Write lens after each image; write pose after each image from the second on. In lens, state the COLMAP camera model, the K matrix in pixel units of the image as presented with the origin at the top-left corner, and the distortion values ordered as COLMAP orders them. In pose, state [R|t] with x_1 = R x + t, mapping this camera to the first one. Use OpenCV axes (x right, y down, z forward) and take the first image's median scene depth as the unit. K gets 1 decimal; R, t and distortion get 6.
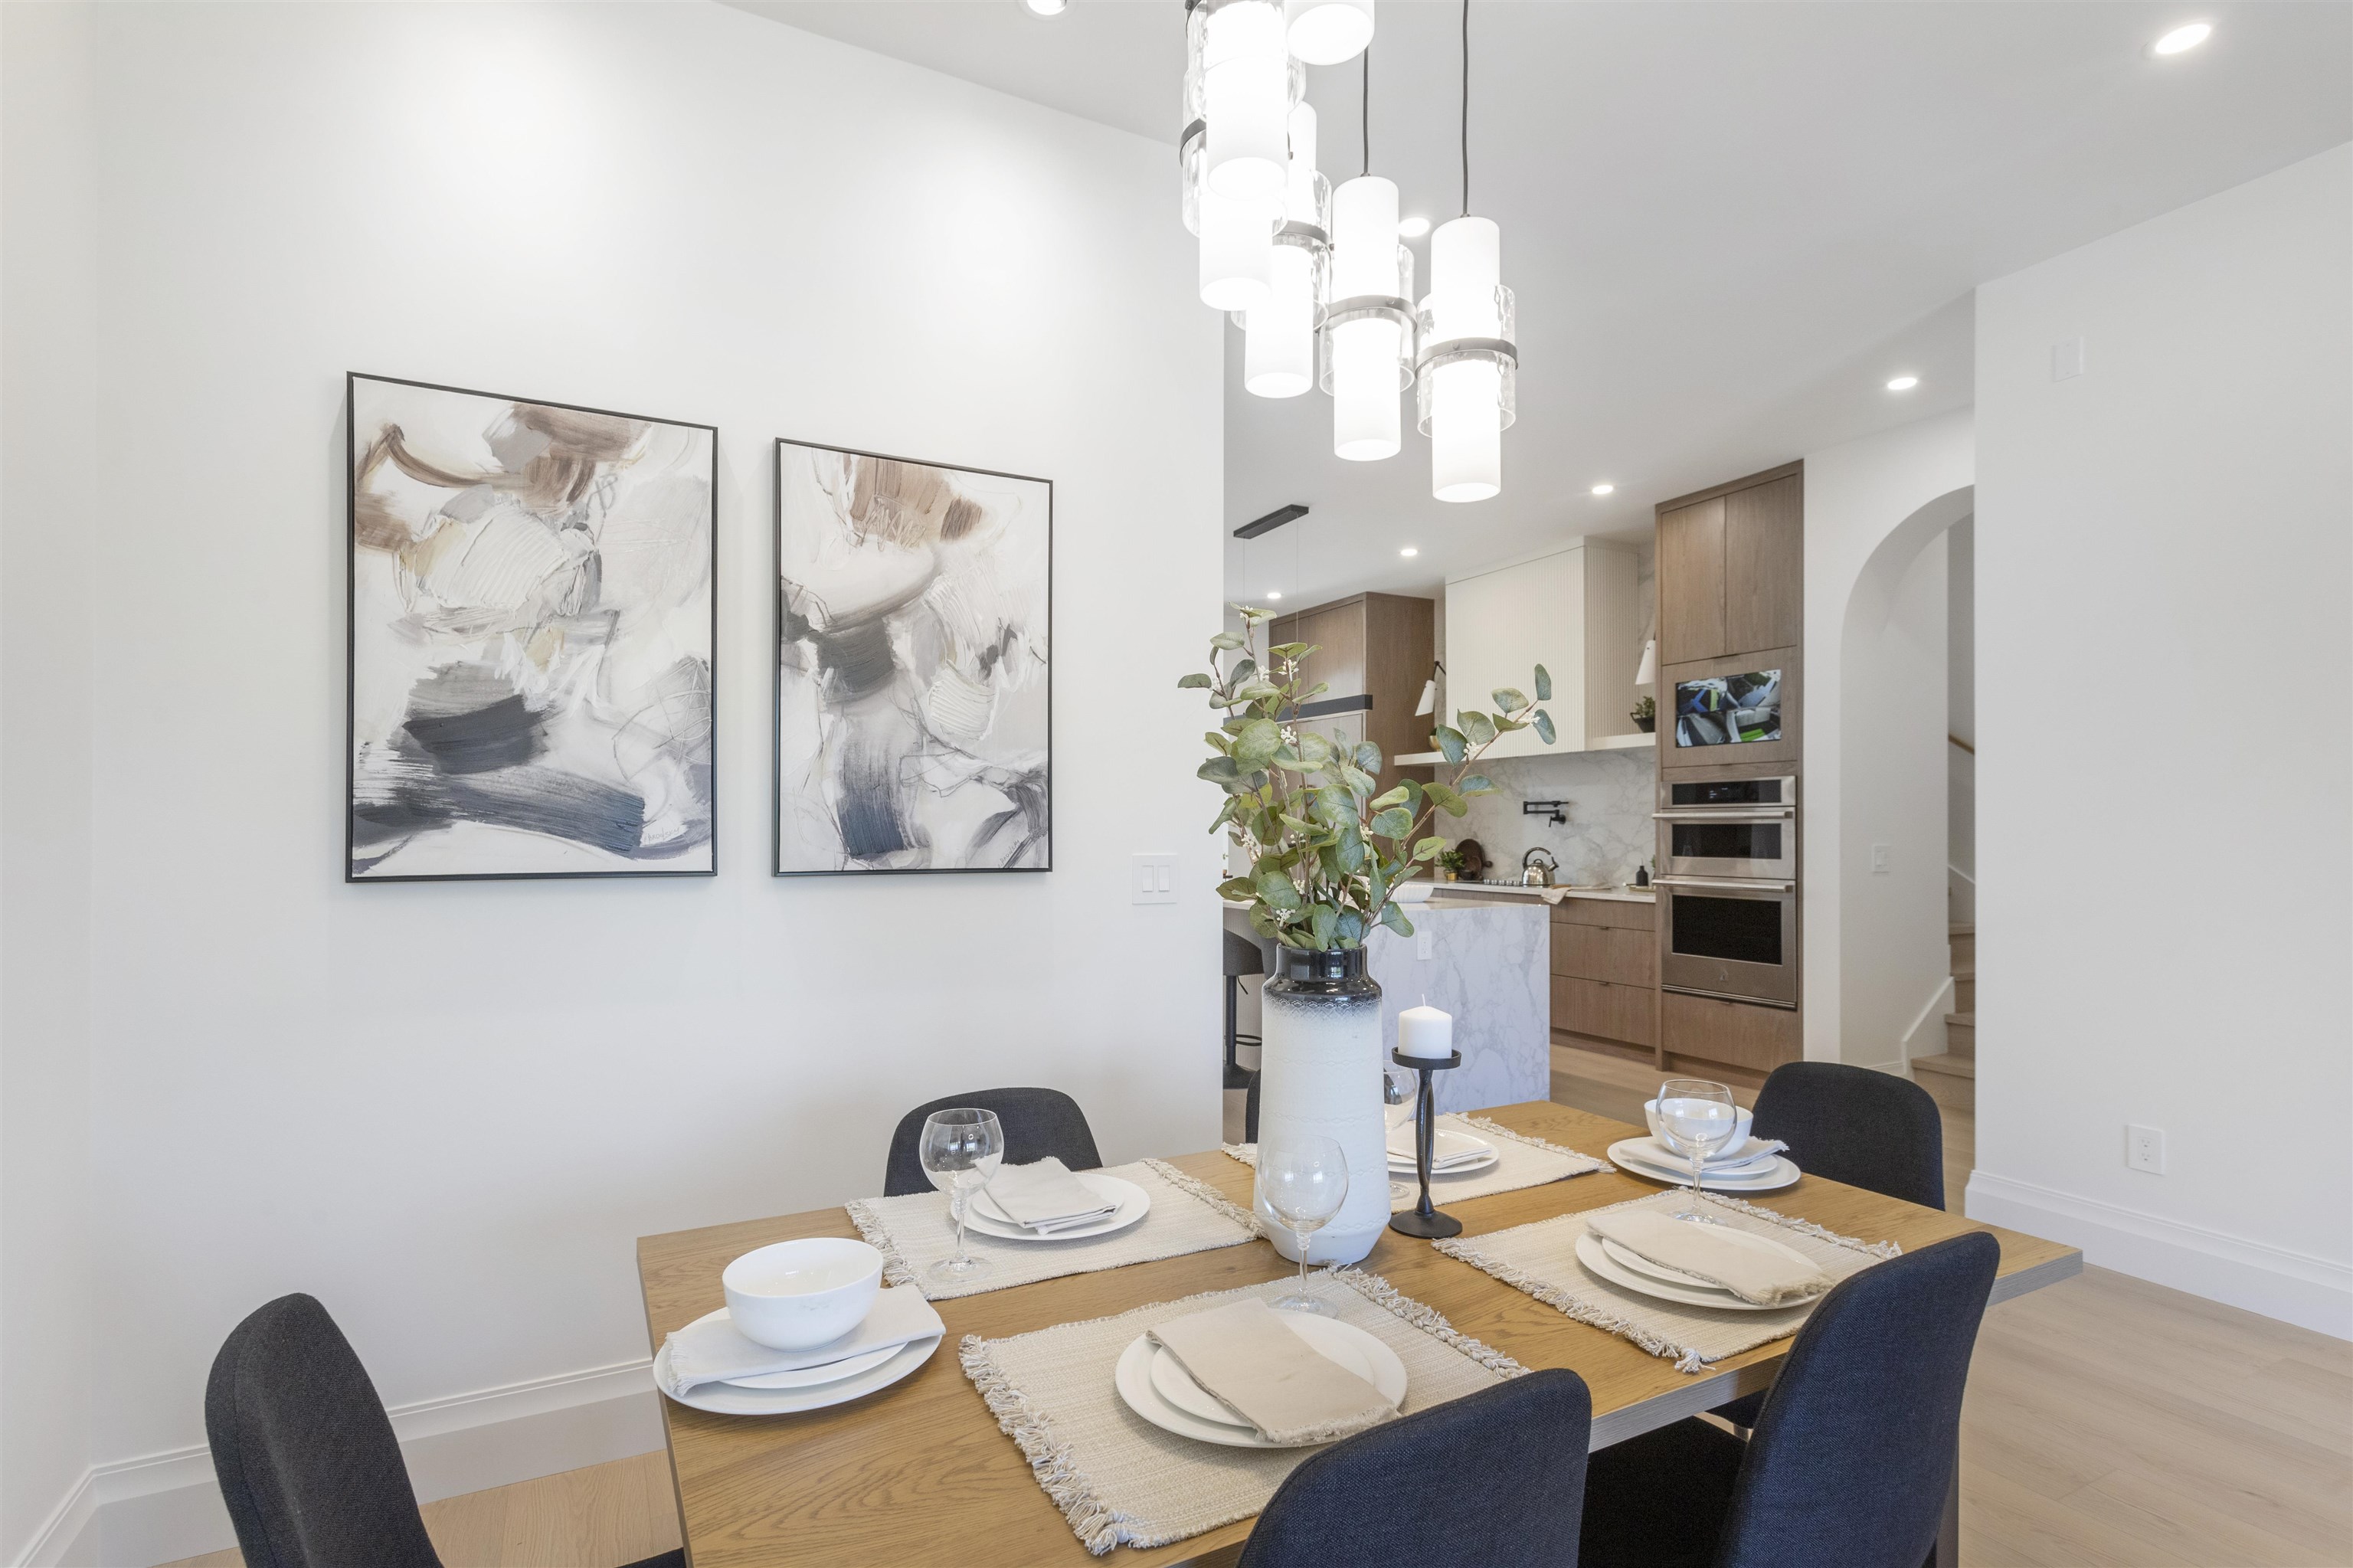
lens RADIAL K [[1136.9, 0, 1178.2], [0, 1136.9, 815.9], [0, 0, 1]] dist [0.000219, 0.000701]
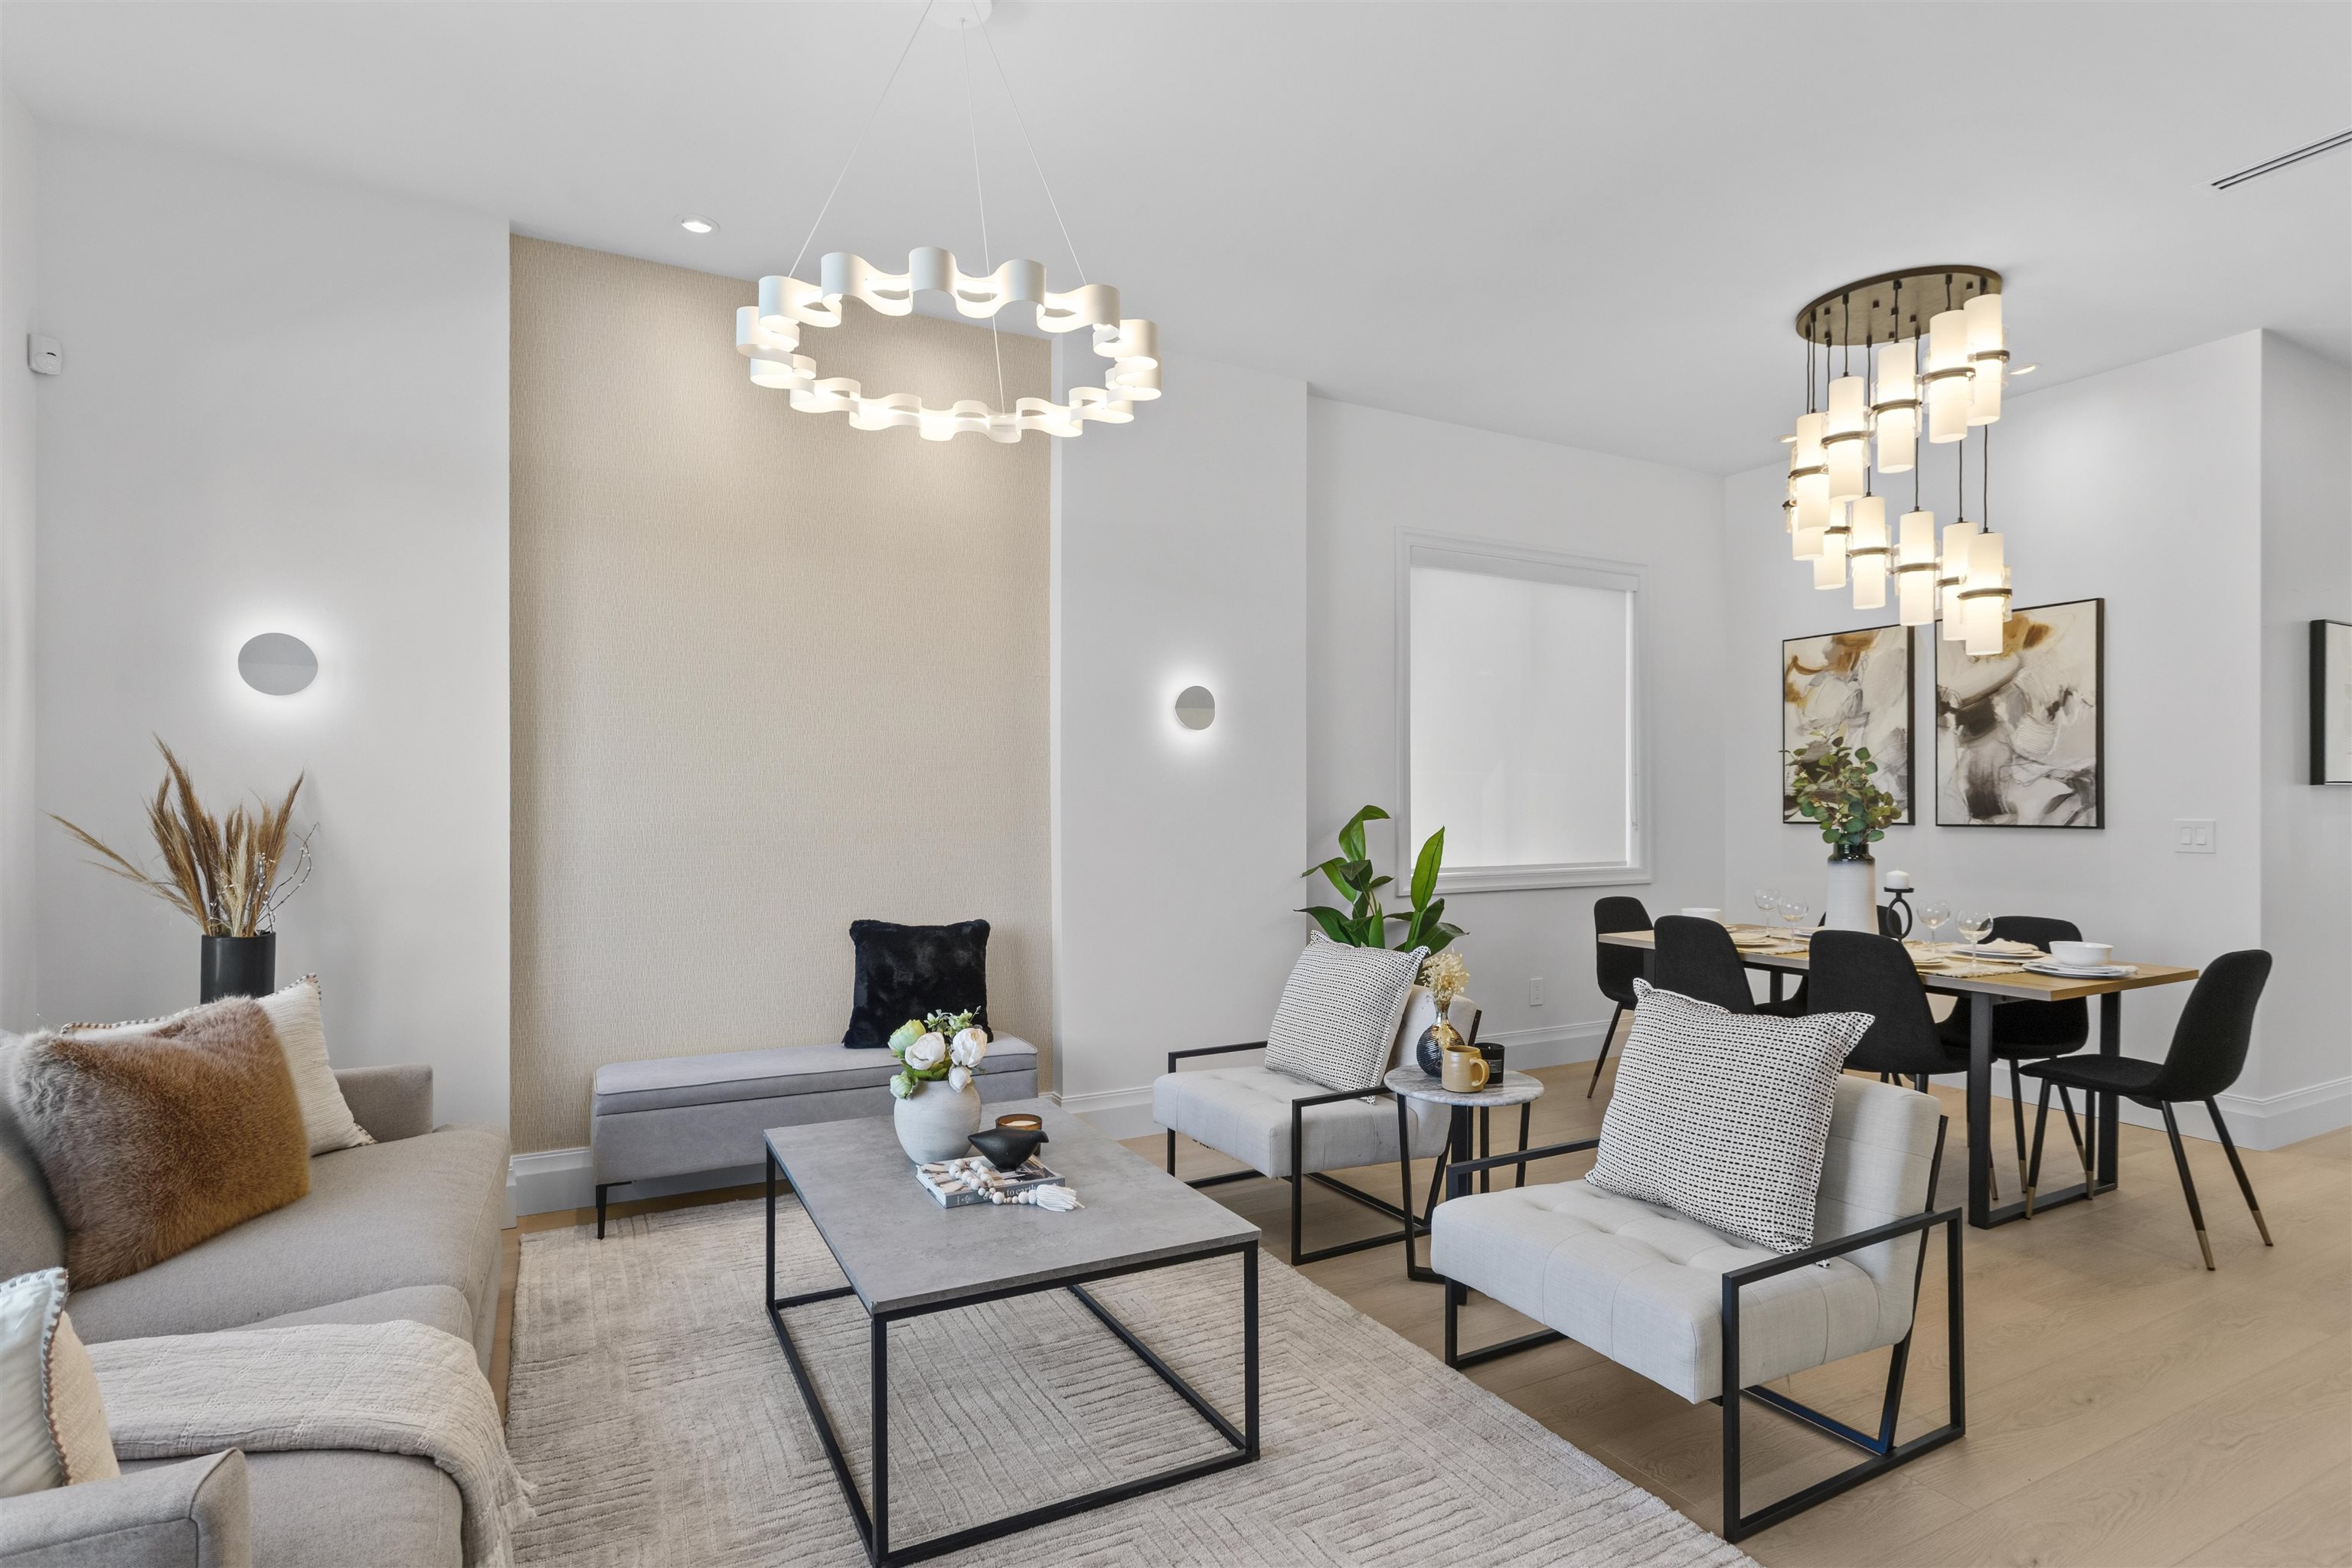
lens RADIAL K [[1136.4, 0, 1182.5], [0, 1136.4, 803.8], [0, 0, 1]] dist [0.000219, 0.000701]
pose [[0.005110, -0.003696, -0.999980, 1.622964], [0.010042, 0.999943, -0.003644, 0.004320], [0.999937, -0.010024, 0.005147, -0.387340]]
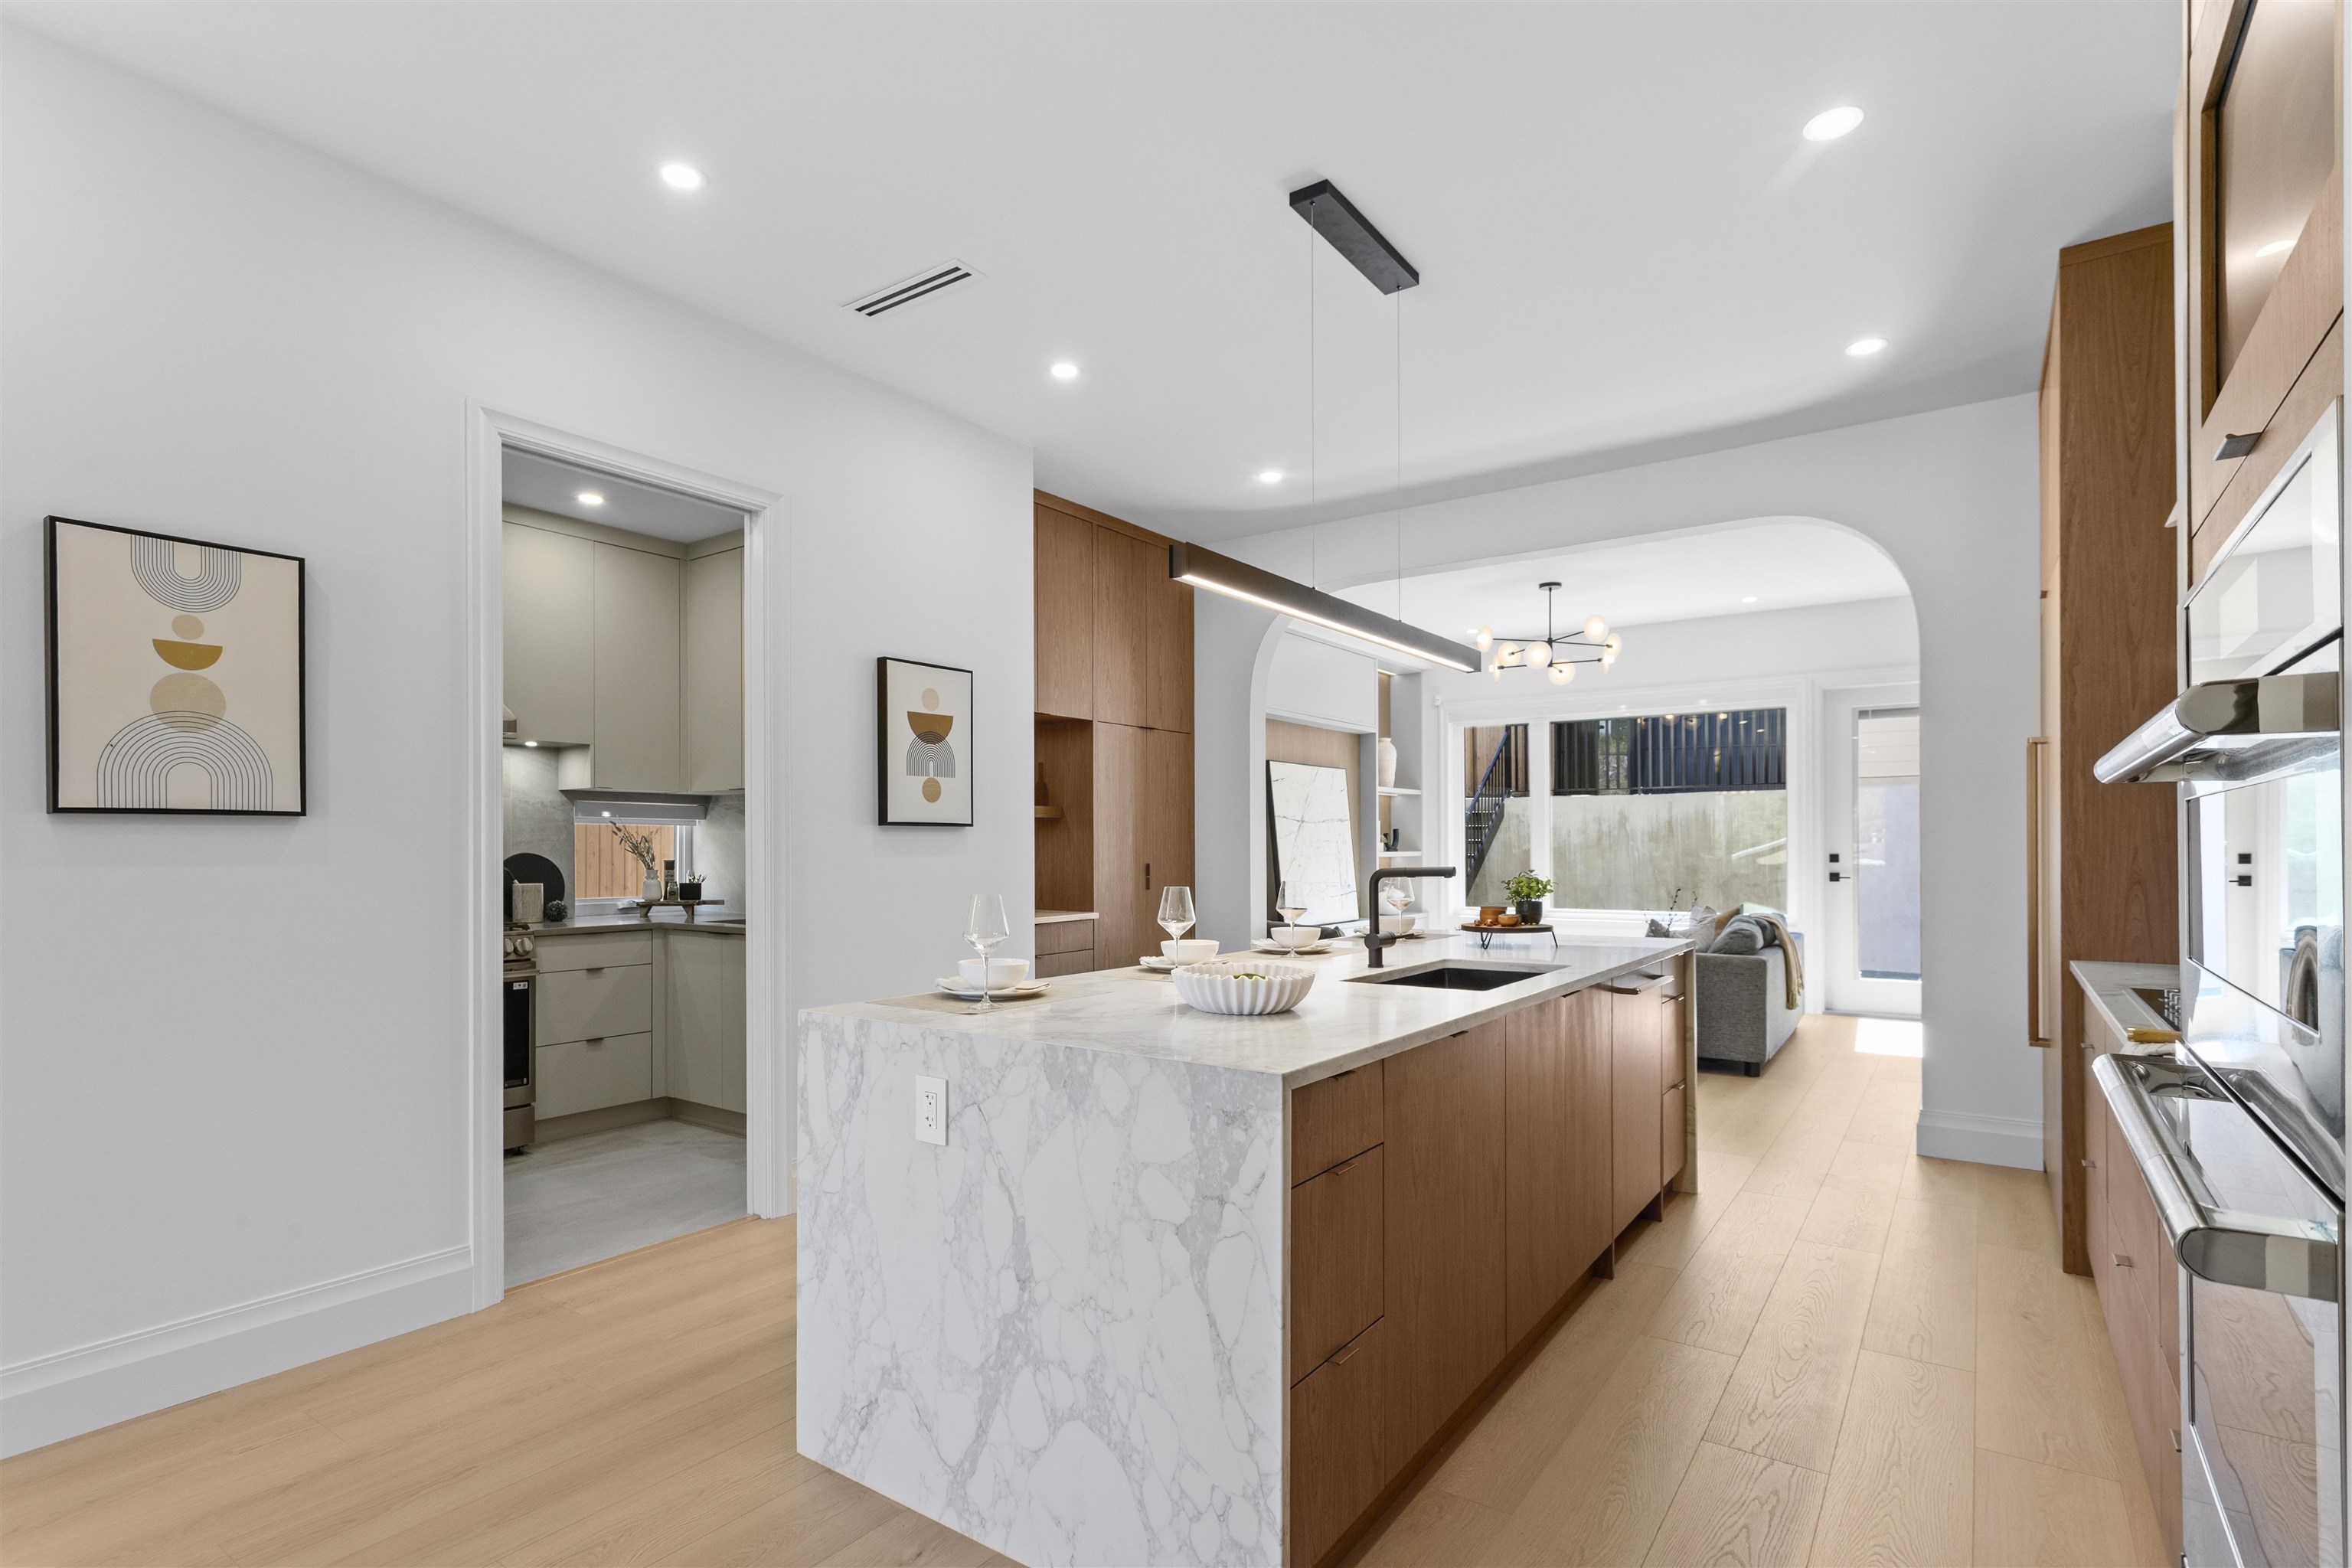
lens RADIAL K [[1136.4, 0, 1152.2], [0, 1136.4, 850.8], [0, 0, 1]] dist [0.000219, 0.000701]
pose [[0.447840, 0.000074, -0.894113, 1.207502], [0.015588, 0.999847, 0.007890, 0.026023], [0.893978, -0.017471, 0.447771, 1.671930]]
